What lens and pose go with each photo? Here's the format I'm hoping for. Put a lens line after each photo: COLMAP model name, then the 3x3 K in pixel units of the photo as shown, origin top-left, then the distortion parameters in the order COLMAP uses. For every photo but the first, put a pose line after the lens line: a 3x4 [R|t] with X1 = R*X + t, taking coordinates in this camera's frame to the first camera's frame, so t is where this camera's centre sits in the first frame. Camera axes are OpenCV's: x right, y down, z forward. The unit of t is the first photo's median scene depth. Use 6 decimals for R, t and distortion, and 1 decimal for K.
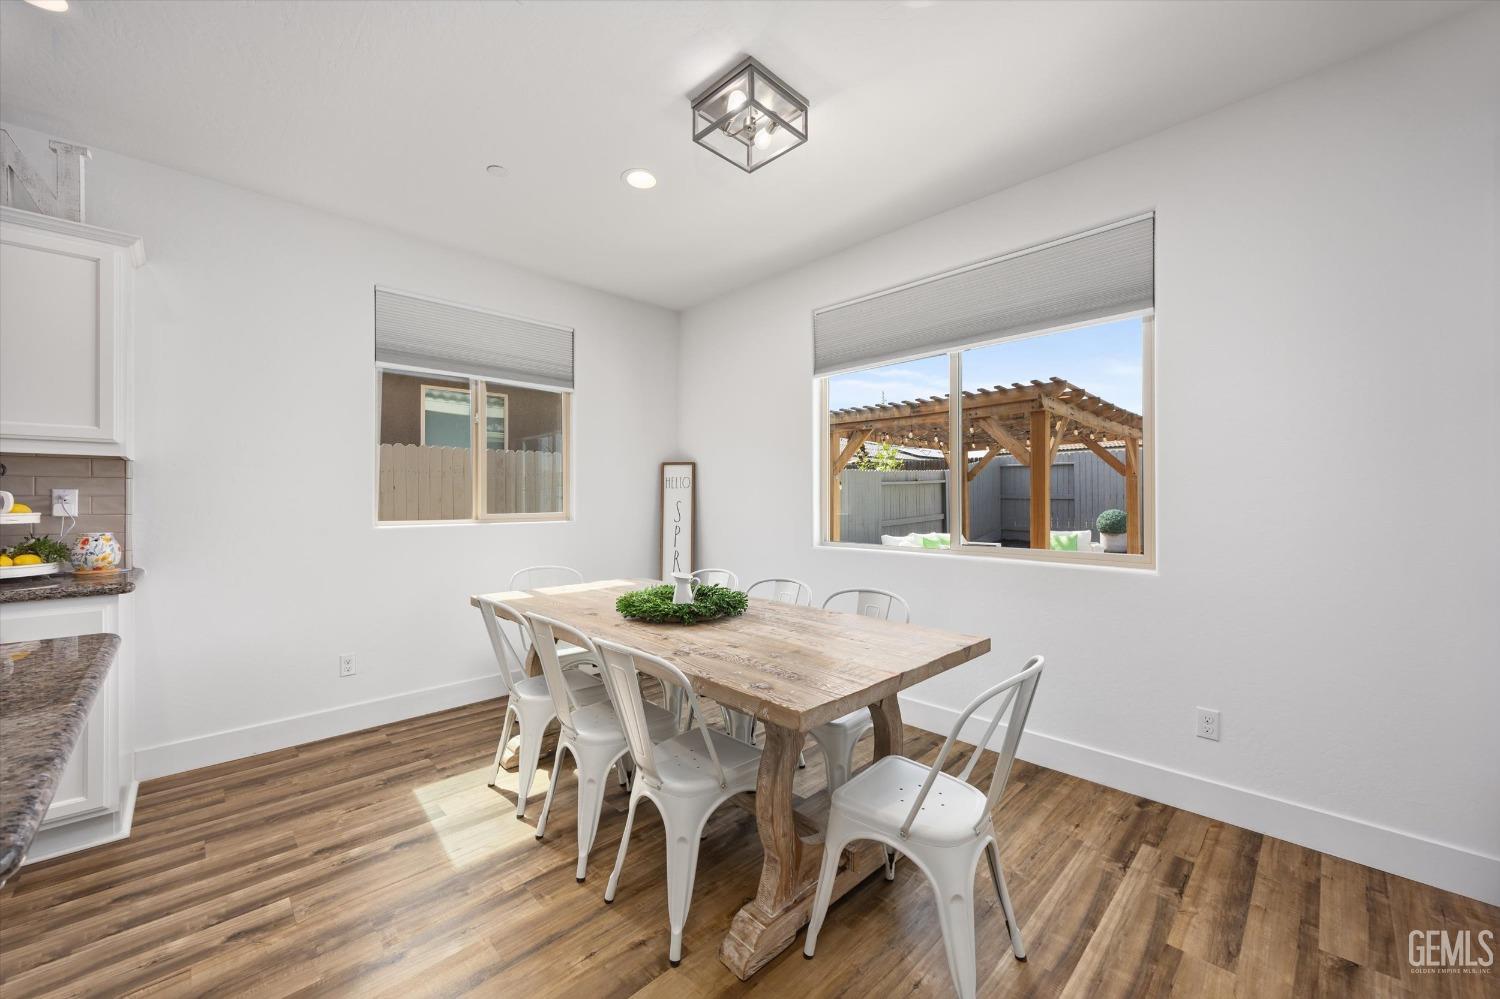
lens RADIAL K [[572.6, 0, 746.8], [0, 572.6, 501.1], [0, 0, 1]] dist [0.000706, -0.000518]
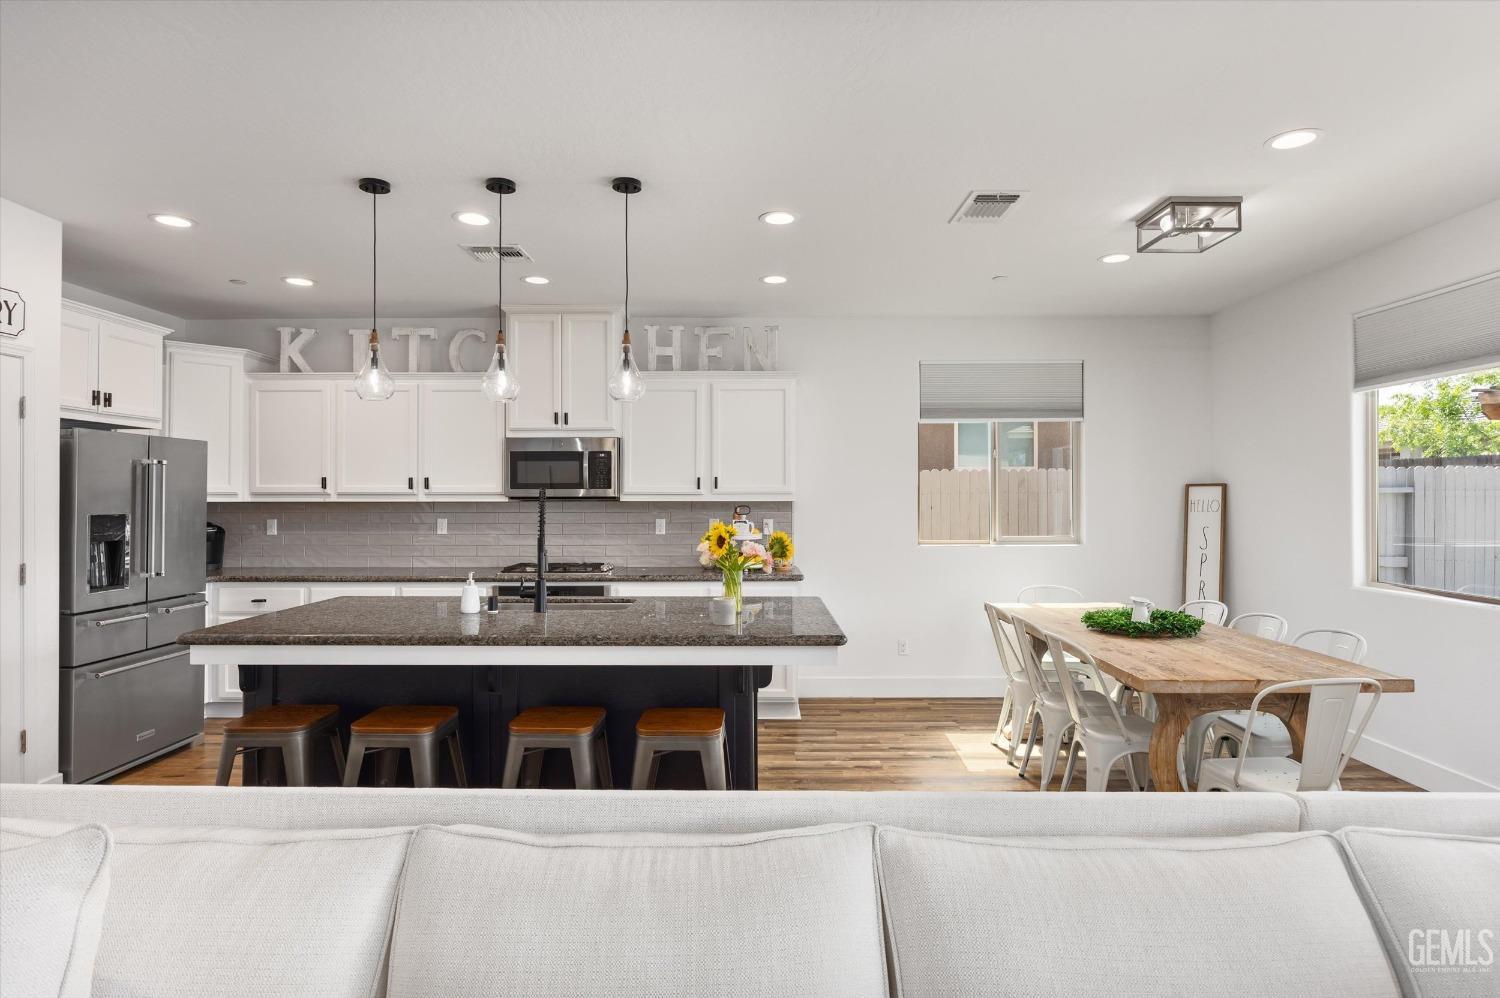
lens RADIAL K [[794.8, 0, 752.8], [0, 794.8, 497.2], [0, 0, 1]] dist [-0.002784, 0.000557]
pose [[0.710691, -0.002664, -0.703499, 0.500345], [0.001035, 0.999996, -0.002741, -0.084189], [0.703503, 0.001220, 0.710691, -0.785482]]
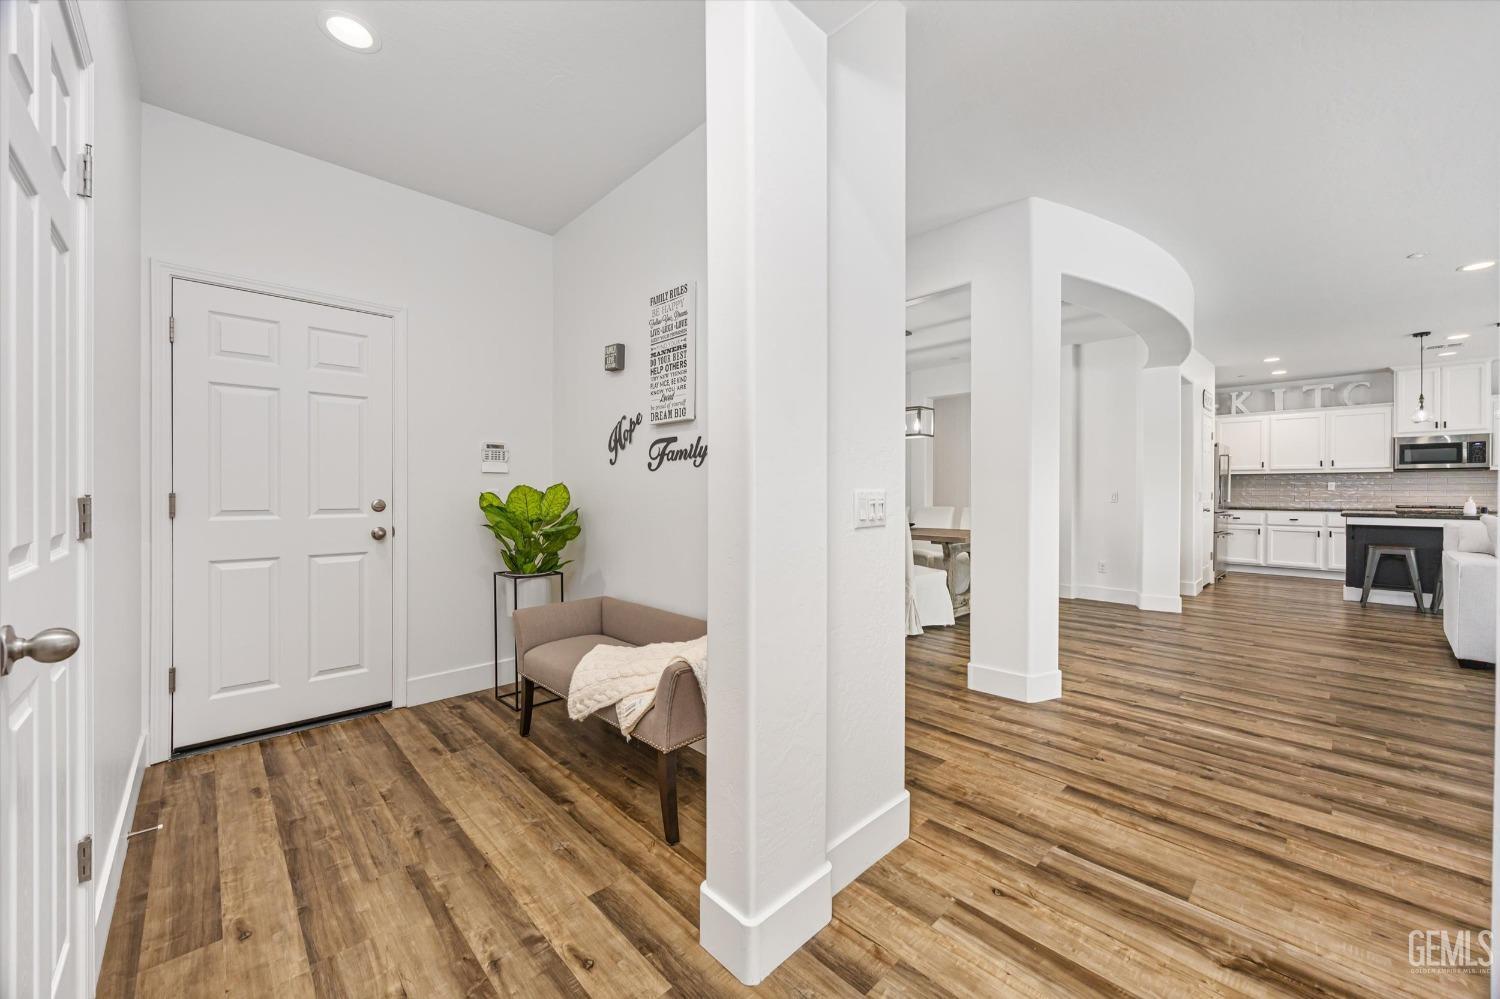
lens RADIAL K [[572.6, 0, 751.6], [0, 572.6, 494.4], [0, 0, 1]] dist [0.000706, -0.000518]
pose [[-0.006661, 0.007367, -0.999951, 1.552574], [0.001617, 0.999972, 0.007356, 0.021191], [0.999977, -0.001568, -0.006672, -3.217378]]
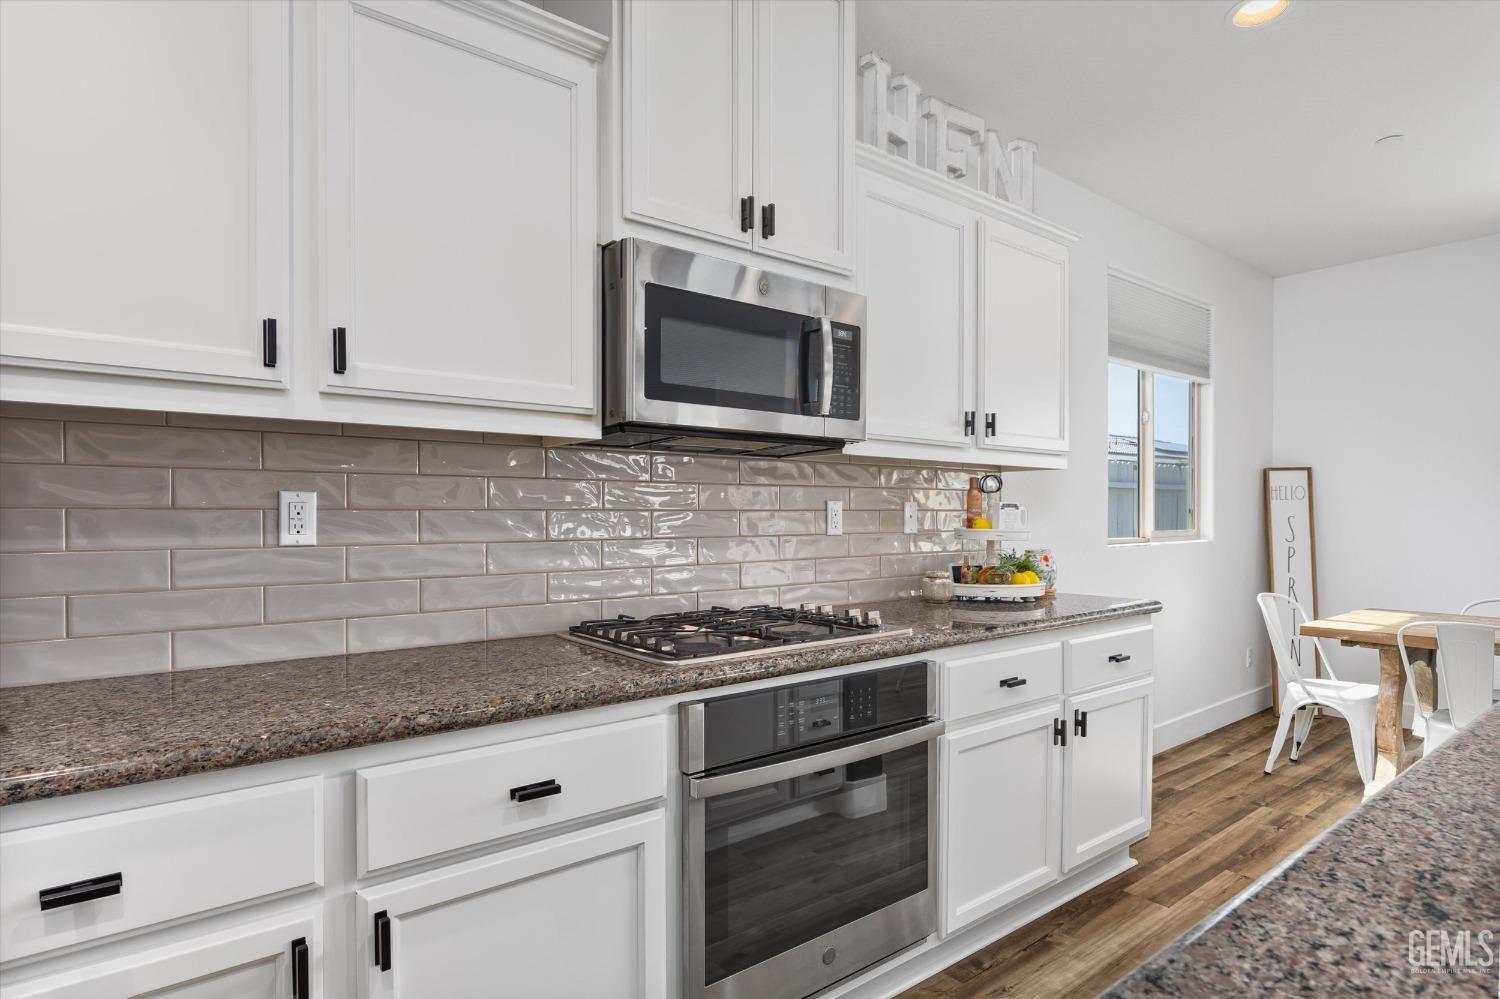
lens RADIAL K [[823.6, 0, 747.7], [0, 823.6, 519.7], [0, 0, 1]] dist [-0.000177, -0.000011]
pose [[0.996714, 0.003150, -0.080941, -1.512884], [-0.002446, 0.999958, 0.008794, -0.004571], [0.080965, -0.008567, 0.996680, -0.404771]]
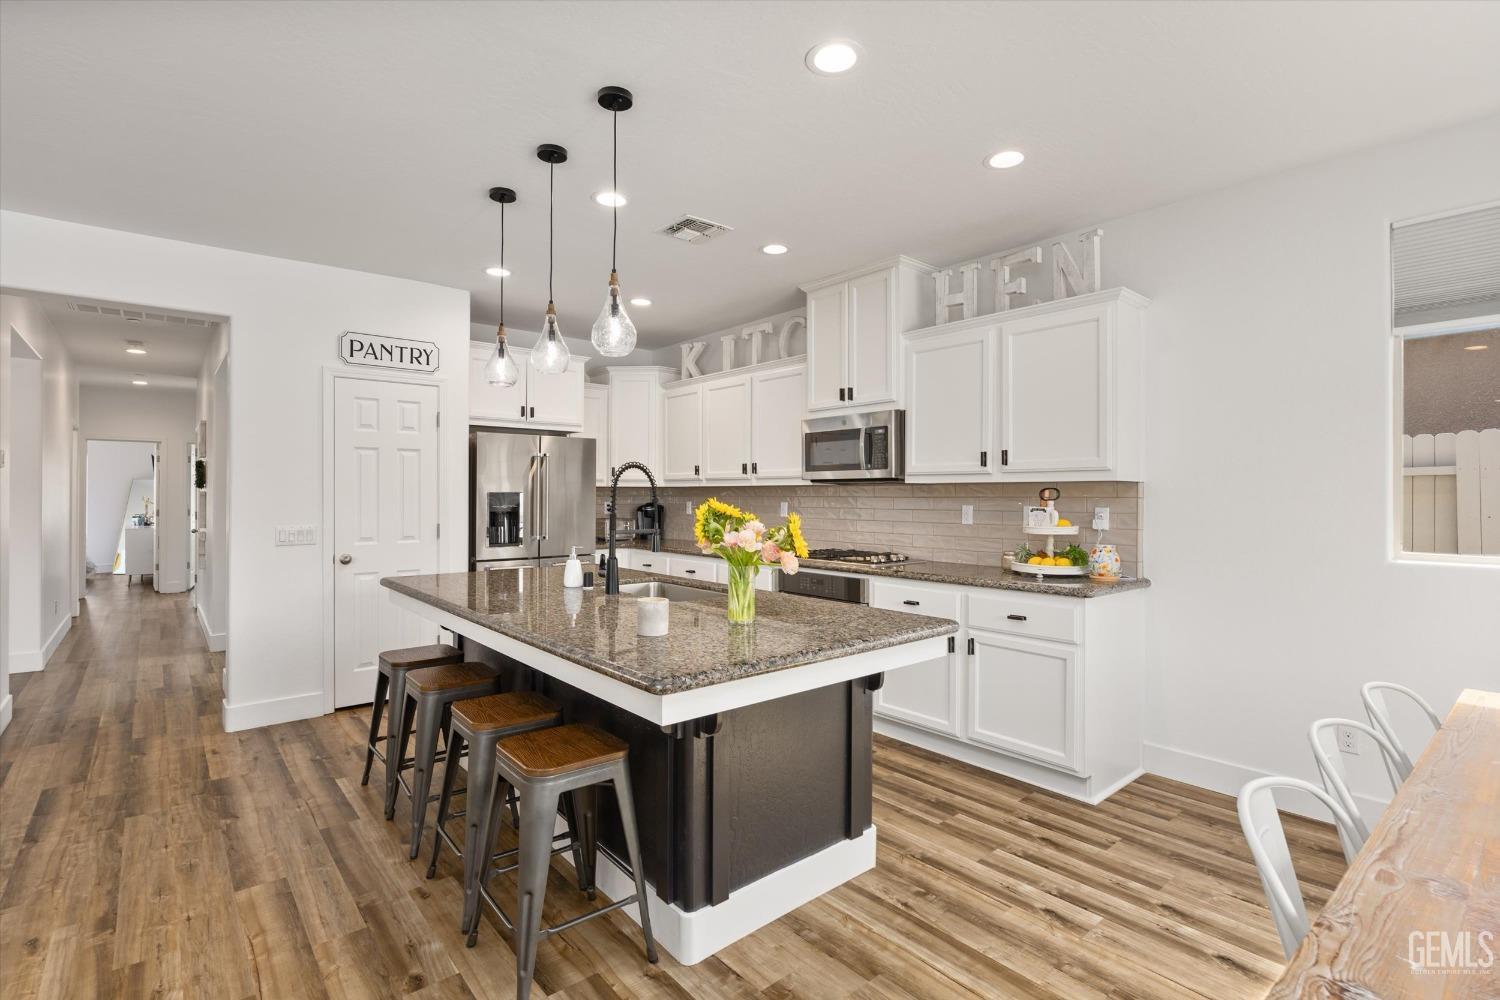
lens RADIAL K [[706.0, 0, 748.4], [0, 706.0, 496.3], [0, 0, 1]] dist [-0.000576, -0.000747]
pose [[-0.064277, 0.000640, -0.997932, 0.388323], [-0.003366, 0.999994, 0.000858, -0.045192], [0.997926, 0.003414, -0.064274, 0.352957]]
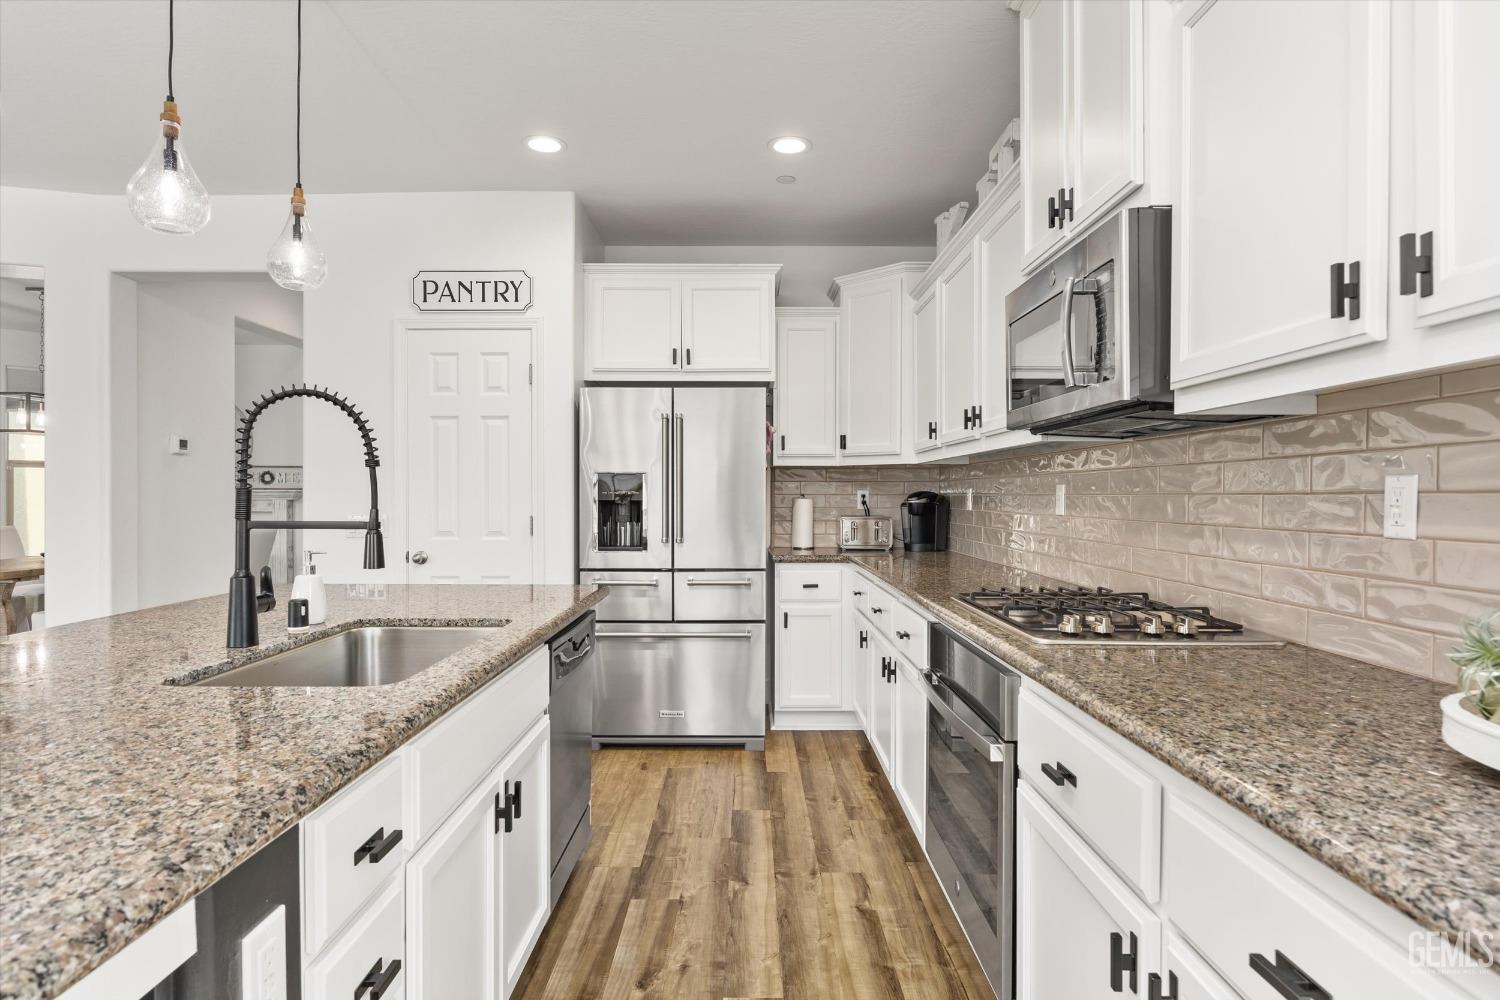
lens RADIAL K [[823.6, 0, 747.2], [0, 823.6, 496.7], [0, 0, 1]] dist [-0.000177, -0.000011]
pose [[-0.694008, -0.000366, -0.719967, -0.662292], [-0.002114, 0.999997, 0.001529, -0.004743], [0.719964, 0.002584, -0.694006, 0.882747]]
